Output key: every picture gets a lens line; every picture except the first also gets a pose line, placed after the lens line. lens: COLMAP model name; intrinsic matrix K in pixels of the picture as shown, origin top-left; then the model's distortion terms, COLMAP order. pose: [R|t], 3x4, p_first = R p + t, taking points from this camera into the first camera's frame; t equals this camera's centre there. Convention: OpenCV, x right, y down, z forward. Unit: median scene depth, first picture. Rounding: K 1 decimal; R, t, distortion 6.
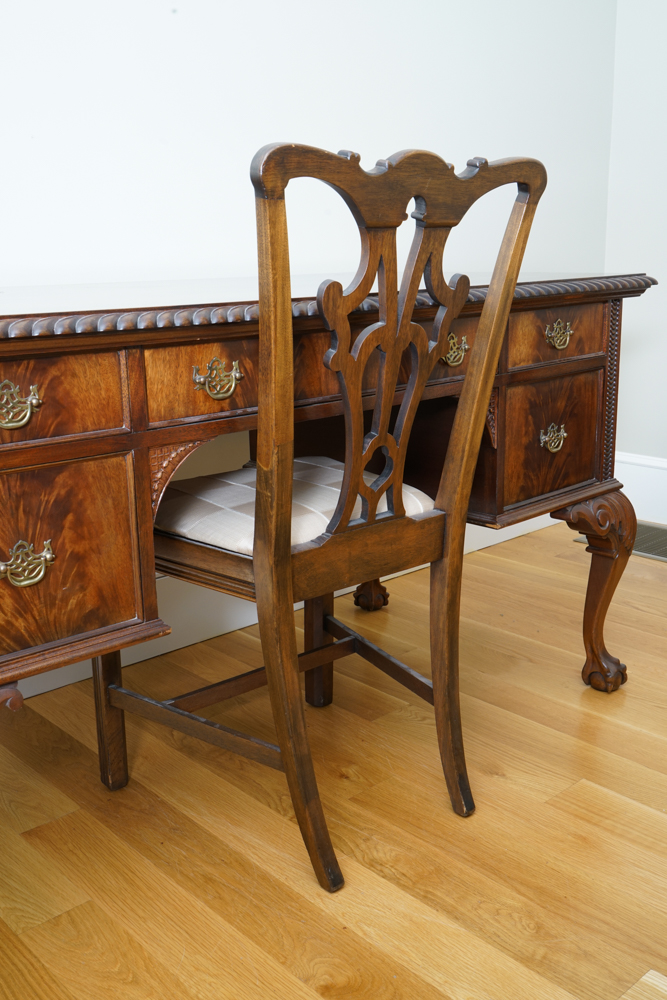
lens RADIAL K [[1007.4, 0, 336.5], [0, 1007.4, 514.6], [0, 0, 1]] dist [-0.002094, 0.000000]
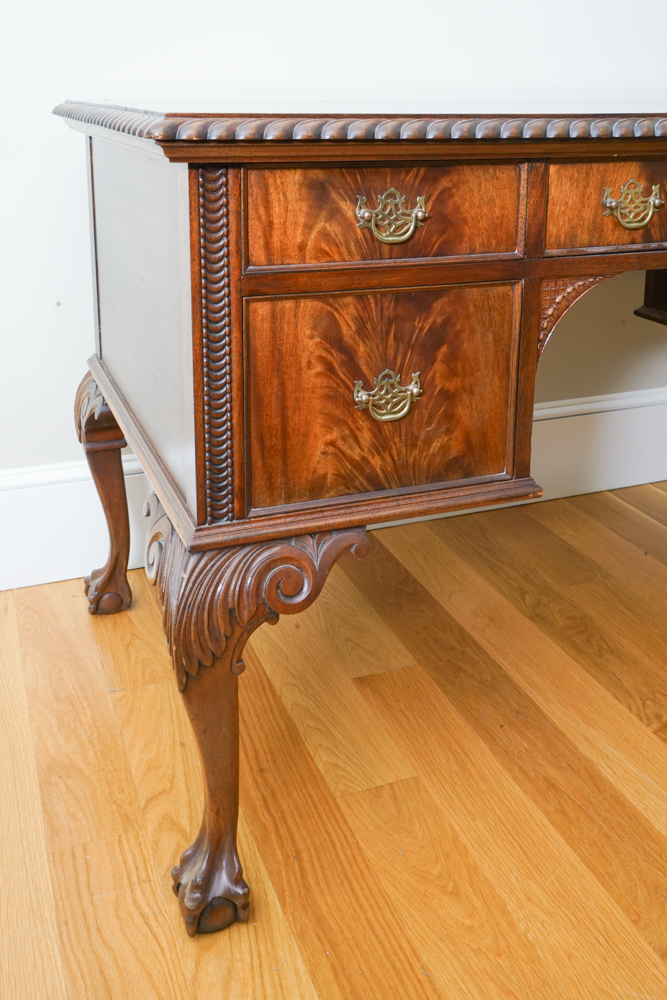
lens RADIAL K [[1007.4, 0, 349.1], [0, 1007.4, 320.5], [0, 0, 1]] dist [-0.002094, 0.000000]
pose [[0.933885, 0.103897, -0.342146, -0.041978], [-0.113645, 0.993485, -0.008510, -0.005013], [0.339033, 0.046830, 0.939608, 0.139391]]
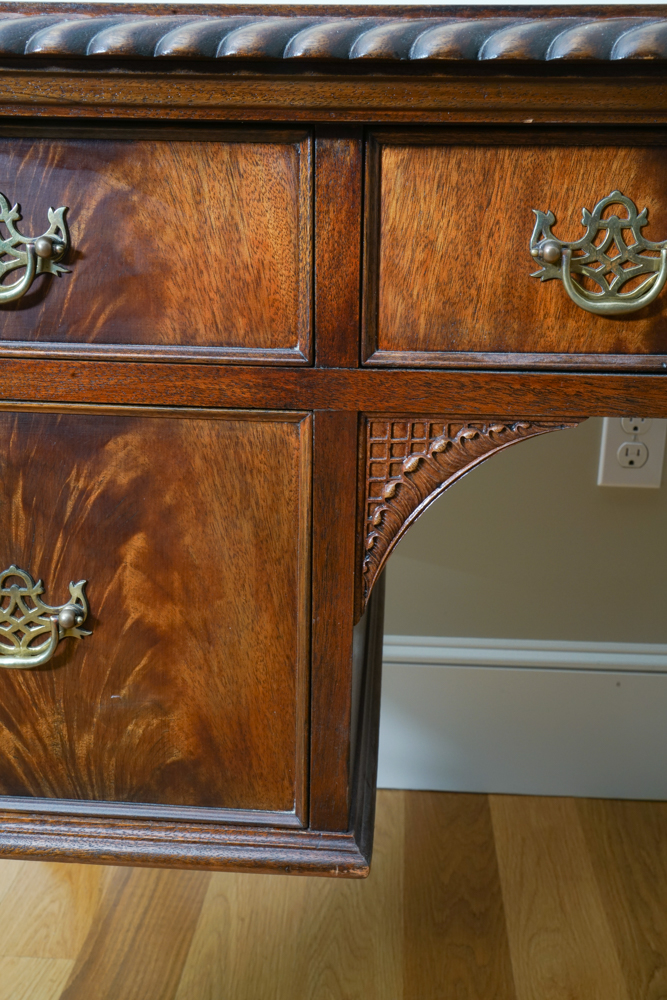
lens RADIAL K [[1111.1, 0, 315.8], [0, 1111.1, 517.0], [0, 0, 1]] dist [-0.007170, 0.000000]
pose [[0.687346, 0.229745, -0.689037, 0.097551], [-0.212381, 0.970768, 0.111823, -0.070519], [0.694586, 0.069477, 0.716047, 0.676959]]
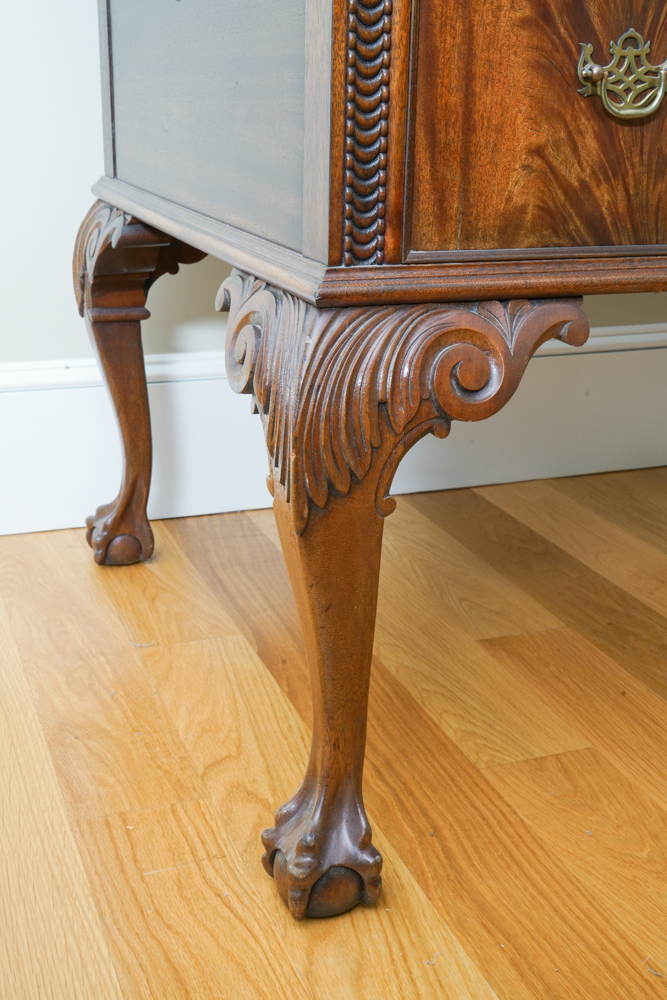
lens RADIAL K [[1258.4, 0, 323.1], [0, 1258.4, 527.2], [0, 0, 1]] dist [0.011707, 0.000000]
pose [[0.925507, 0.155494, -0.345338, -0.174793], [-0.124029, 0.985988, 0.111557, 0.213559], [0.357846, -0.060415, 0.931824, 0.267552]]
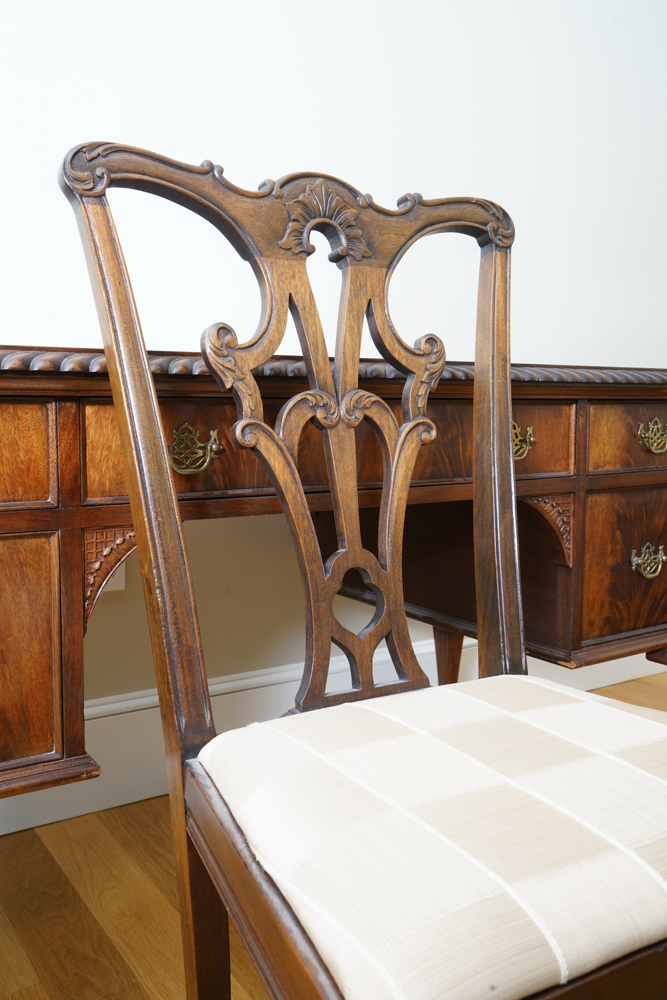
lens RADIAL K [[913.1, 0, 331.3], [0, 913.1, 490.9], [0, 0, 1]] dist [0.025366, 0.000000]
pose [[0.985983, 0.037862, -0.162496, 0.115218], [-0.064214, 0.985006, -0.160126, 0.005441], [0.153996, 0.168316, 0.973630, 0.327079]]
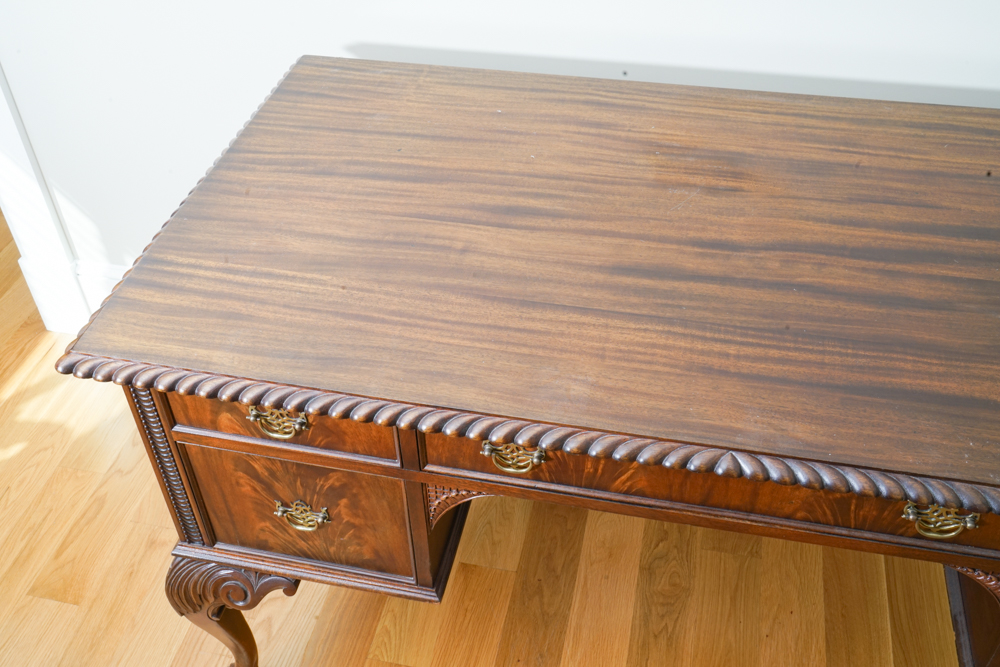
lens RADIAL K [[1007.4, 0, 464.2], [0, 1007.4, 375.5], [0, 0, 1]] dist [-0.002094, 0.000000]
pose [[0.567202, 0.568442, -0.595950, 0.352268], [-0.187497, 0.793735, 0.578645, -0.707587], [0.801952, -0.216469, 0.556789, 0.500496]]
